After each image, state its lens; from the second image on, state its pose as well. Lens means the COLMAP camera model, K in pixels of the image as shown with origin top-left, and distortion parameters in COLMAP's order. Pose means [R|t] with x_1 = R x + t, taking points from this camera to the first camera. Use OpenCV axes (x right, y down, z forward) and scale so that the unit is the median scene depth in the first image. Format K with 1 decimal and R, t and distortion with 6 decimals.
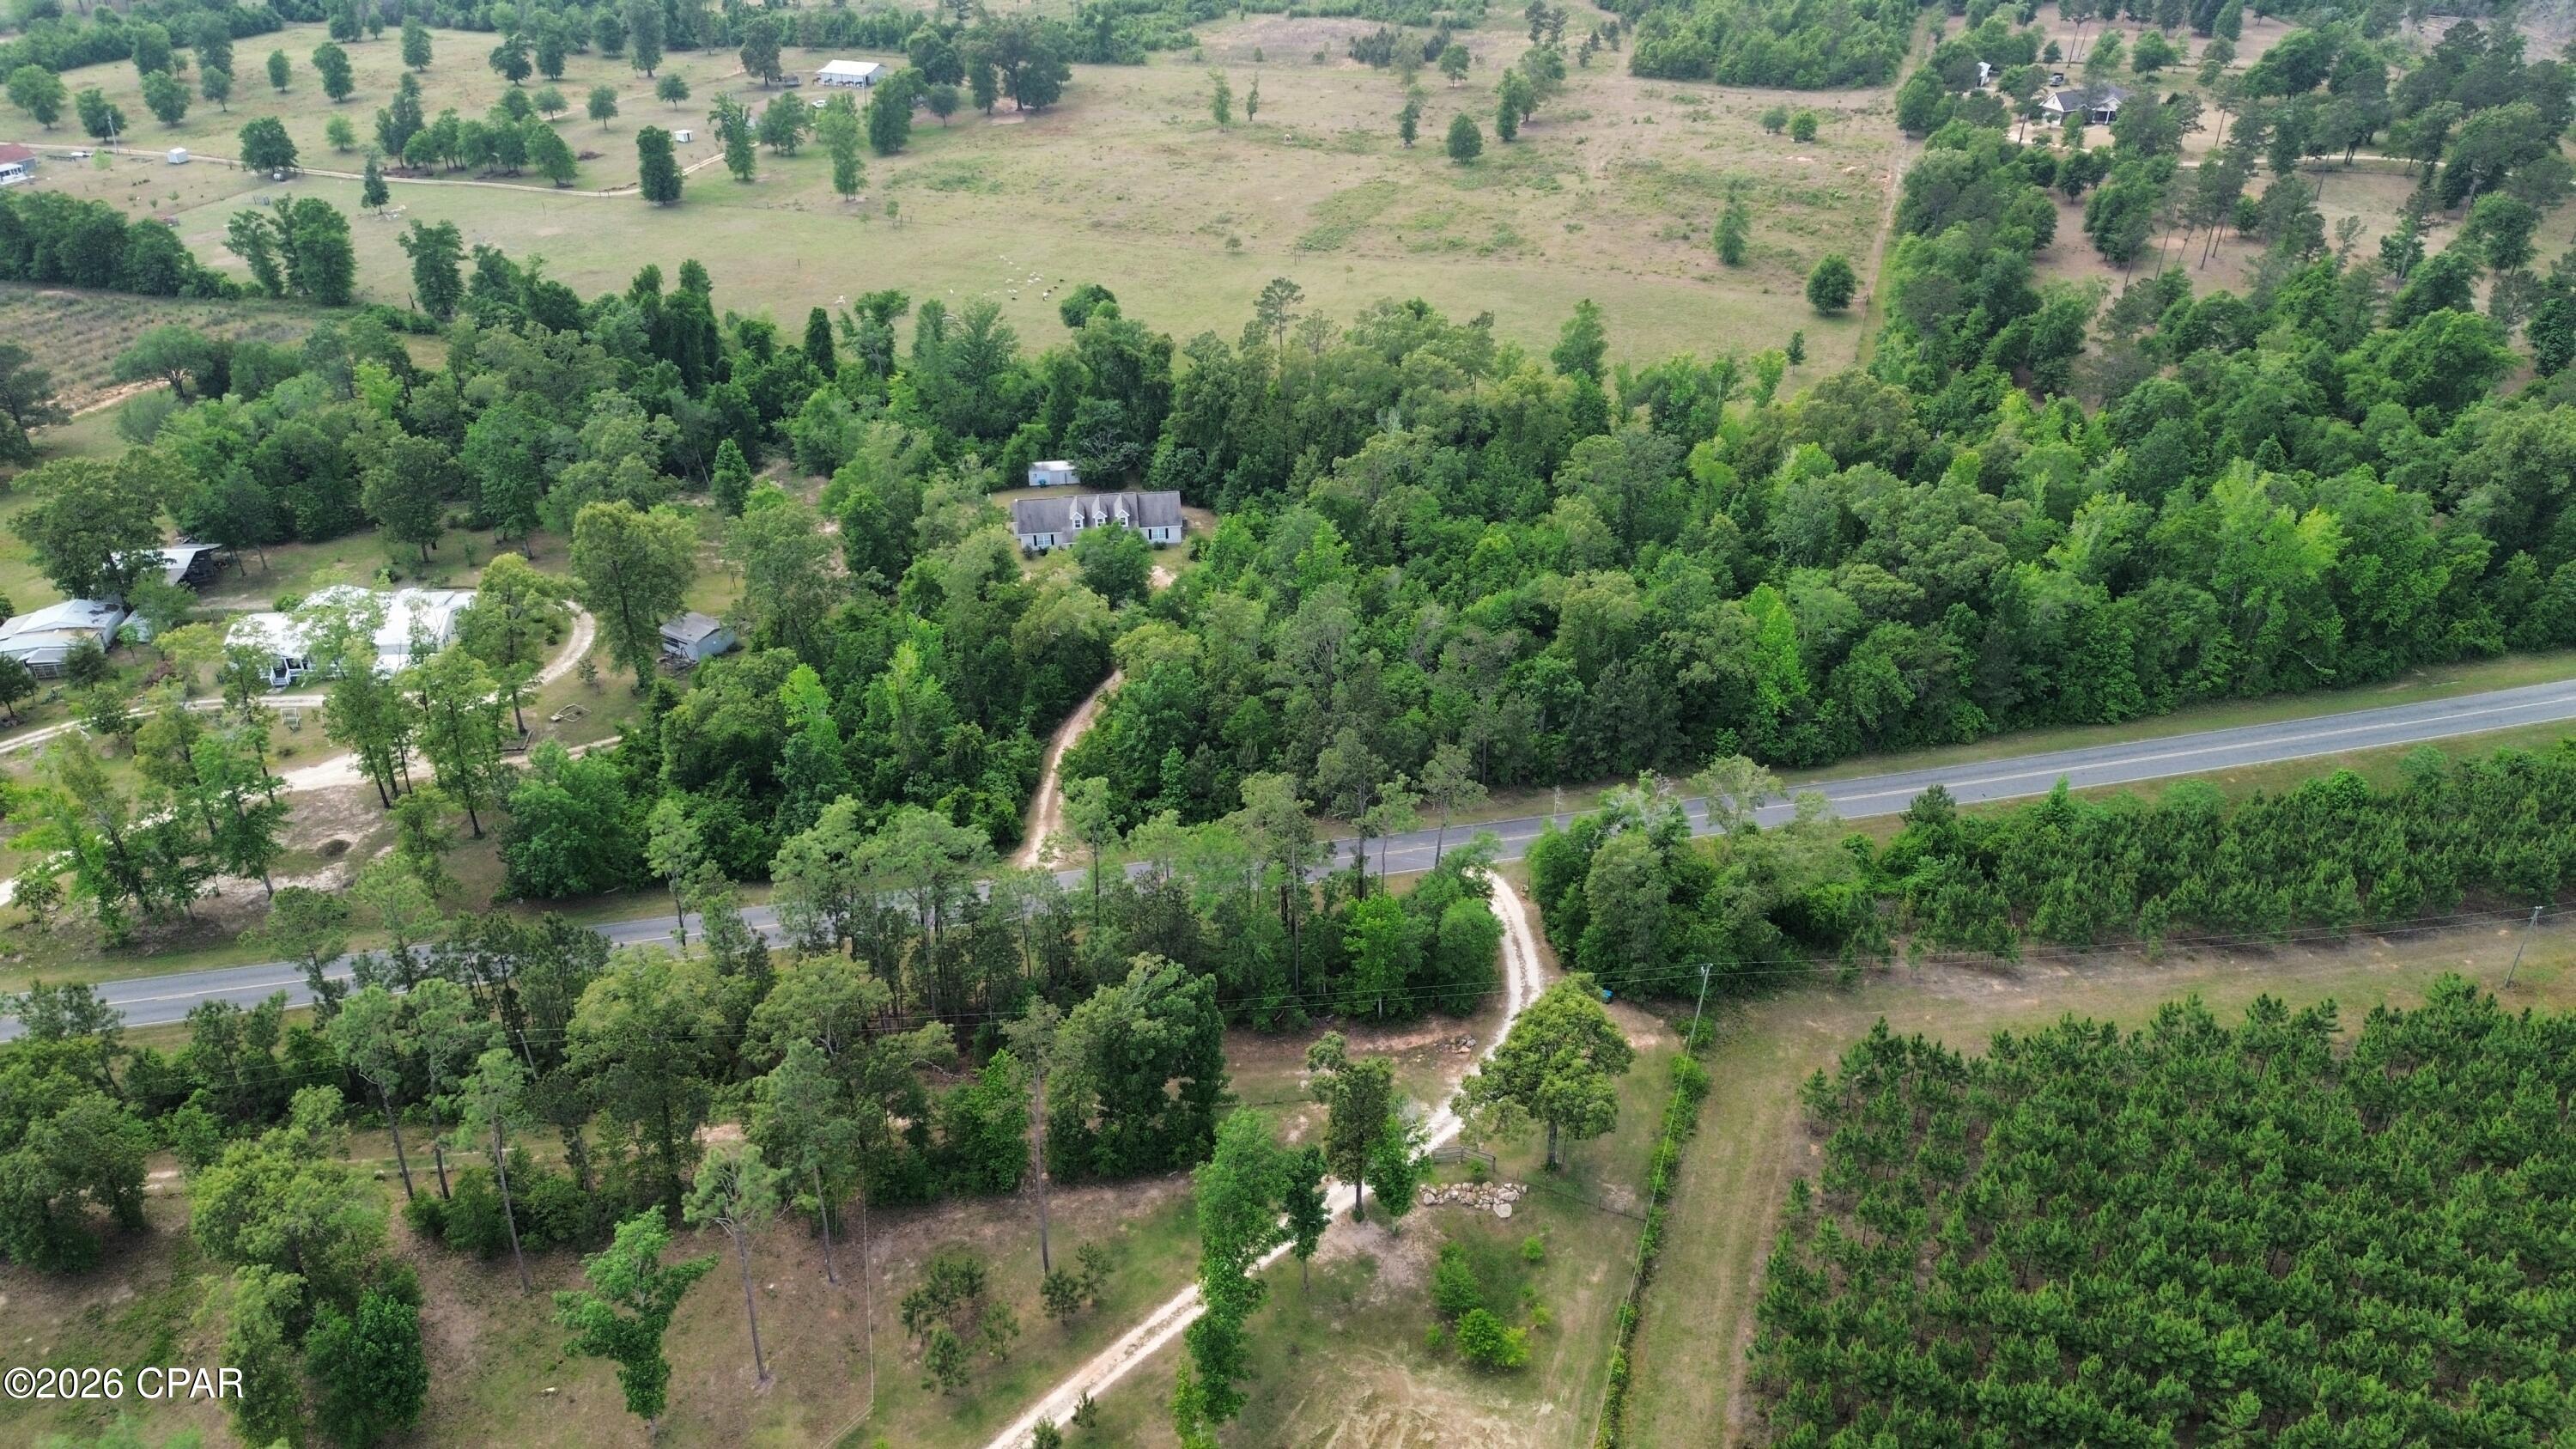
lens RADIAL K [[1825.9, 0, 1285.1], [0, 1825.9, 727.5], [0, 0, 1]] dist [0.059564, -0.047756]
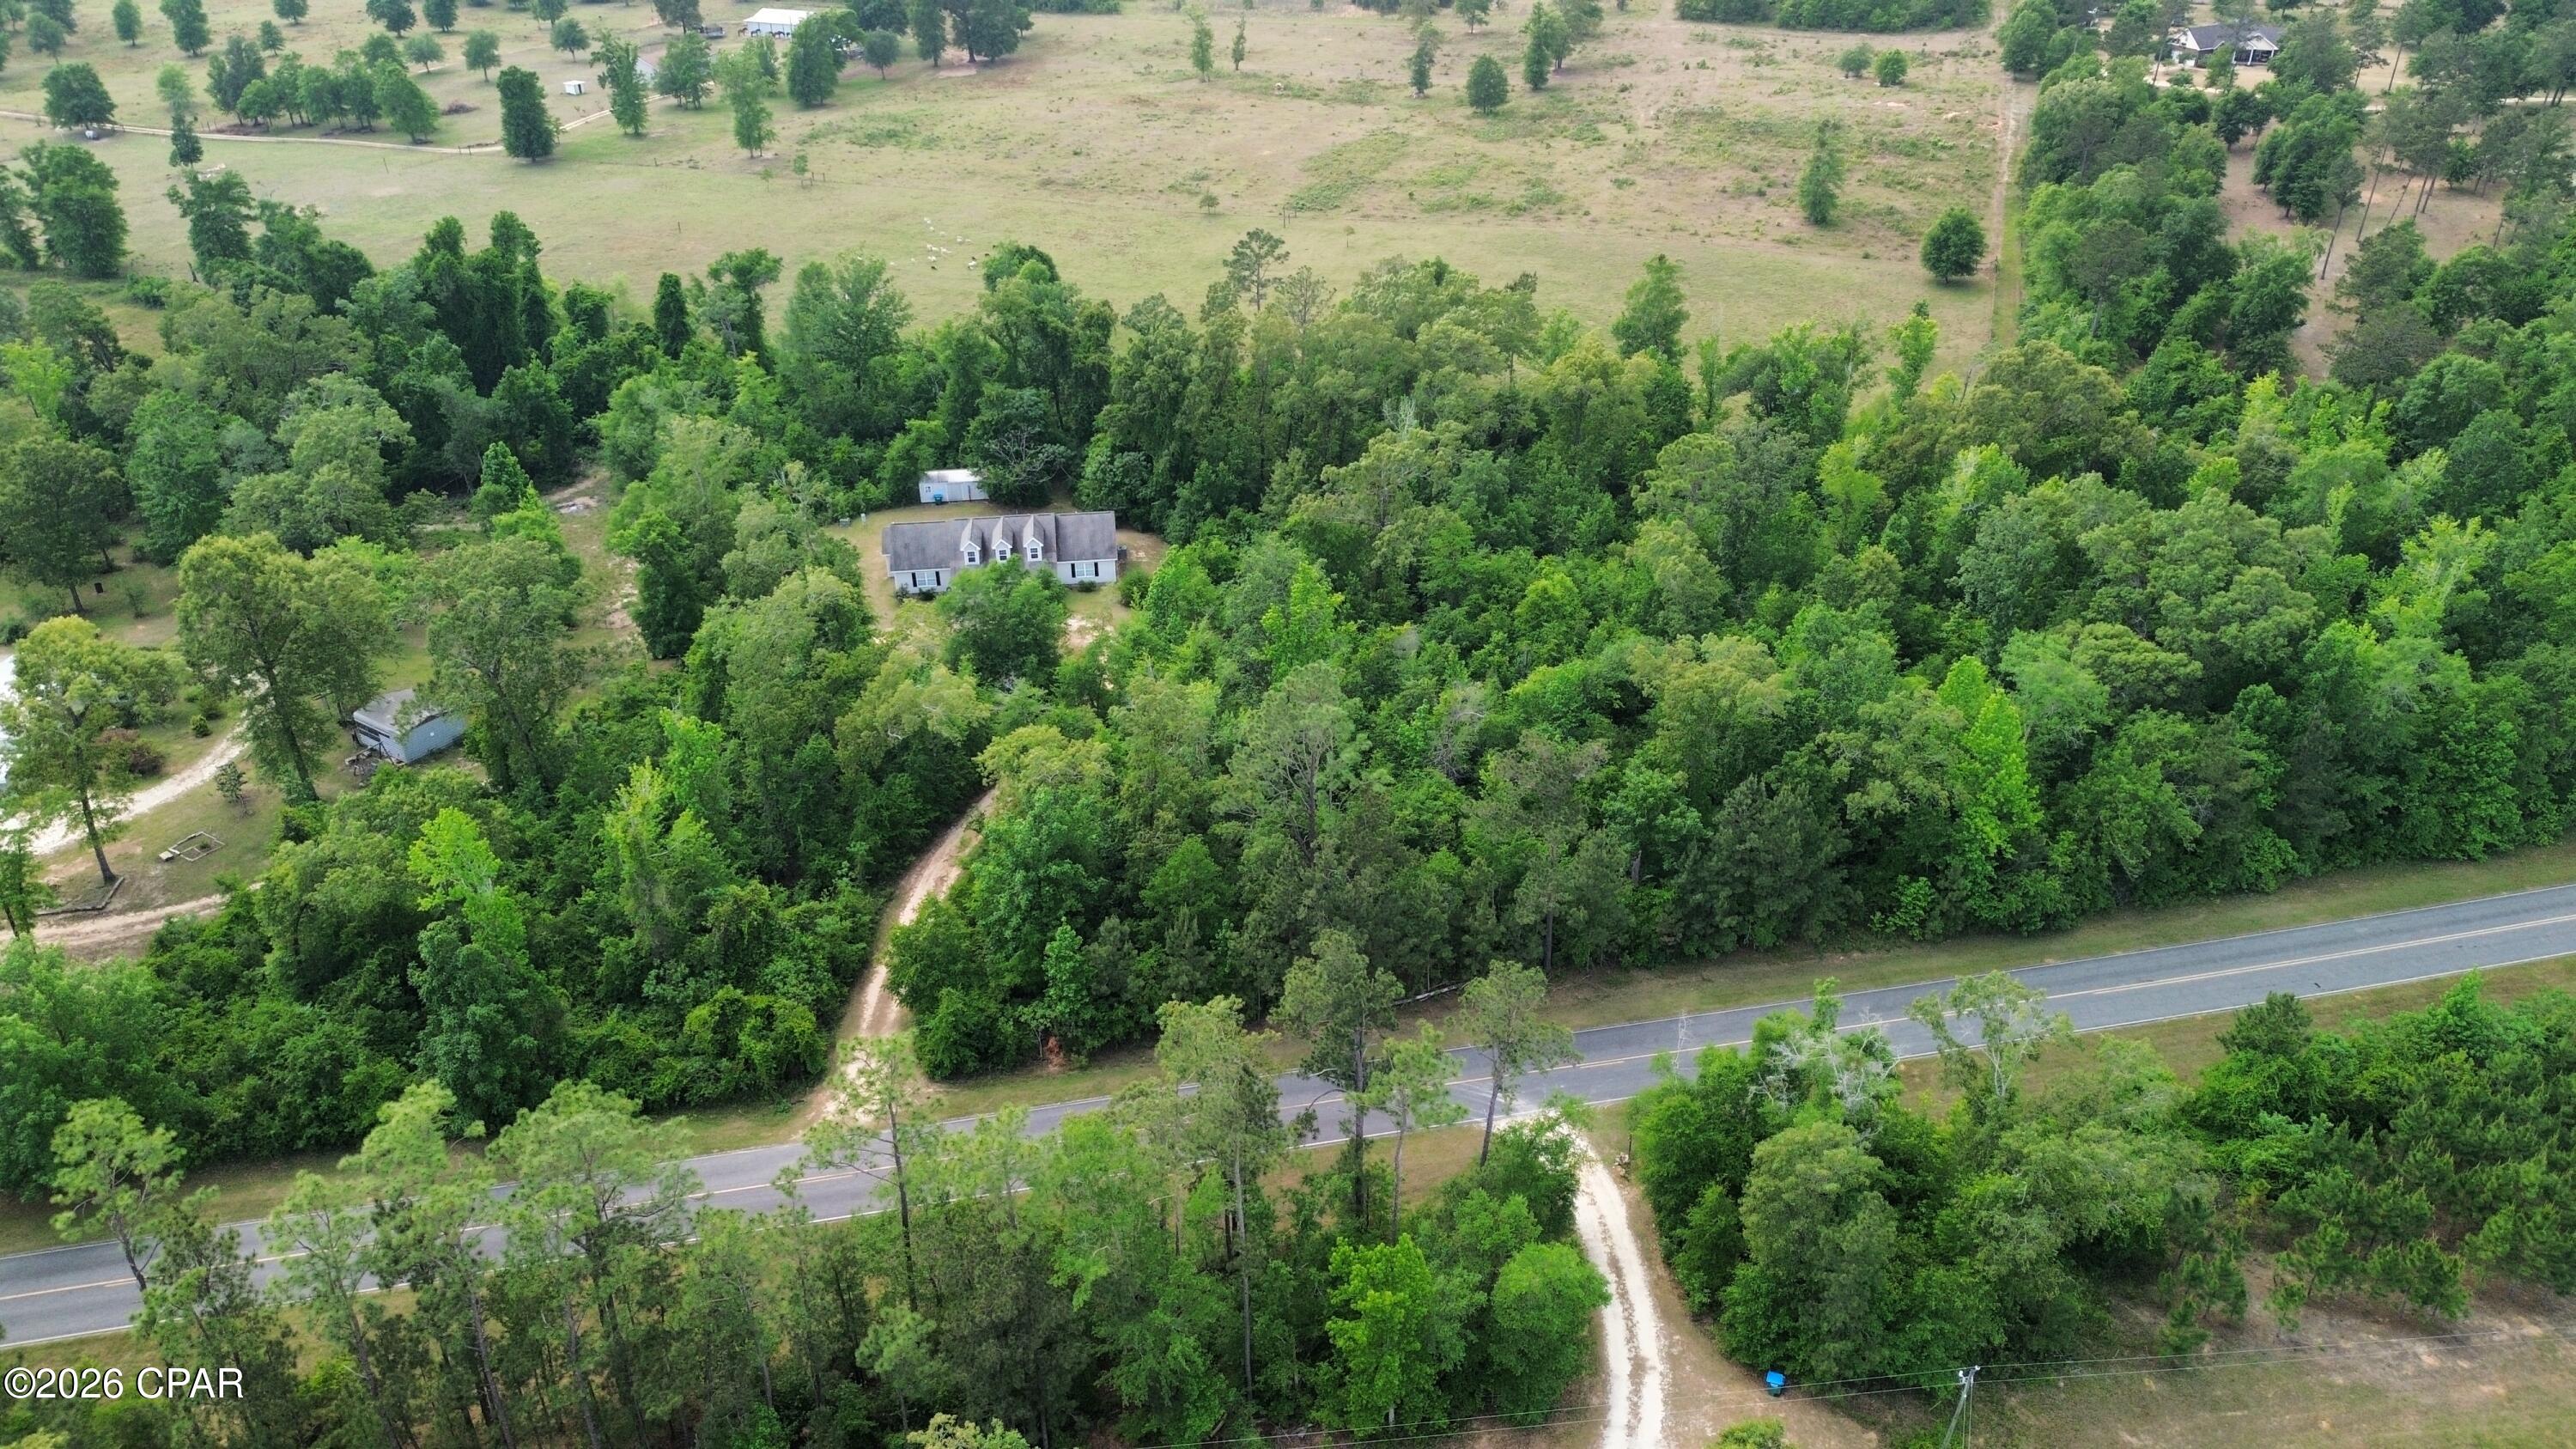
lens RADIAL K [[1825.9, 0, 1293.1], [0, 1825.9, 704.6], [0, 0, 1]] dist [0.059564, -0.047756]
pose [[0.999999, -0.001645, -0.000265, 0.014362], [0.001641, 0.999922, -0.012343, -0.044352], [0.000285, 0.012343, 0.999924, 0.278374]]
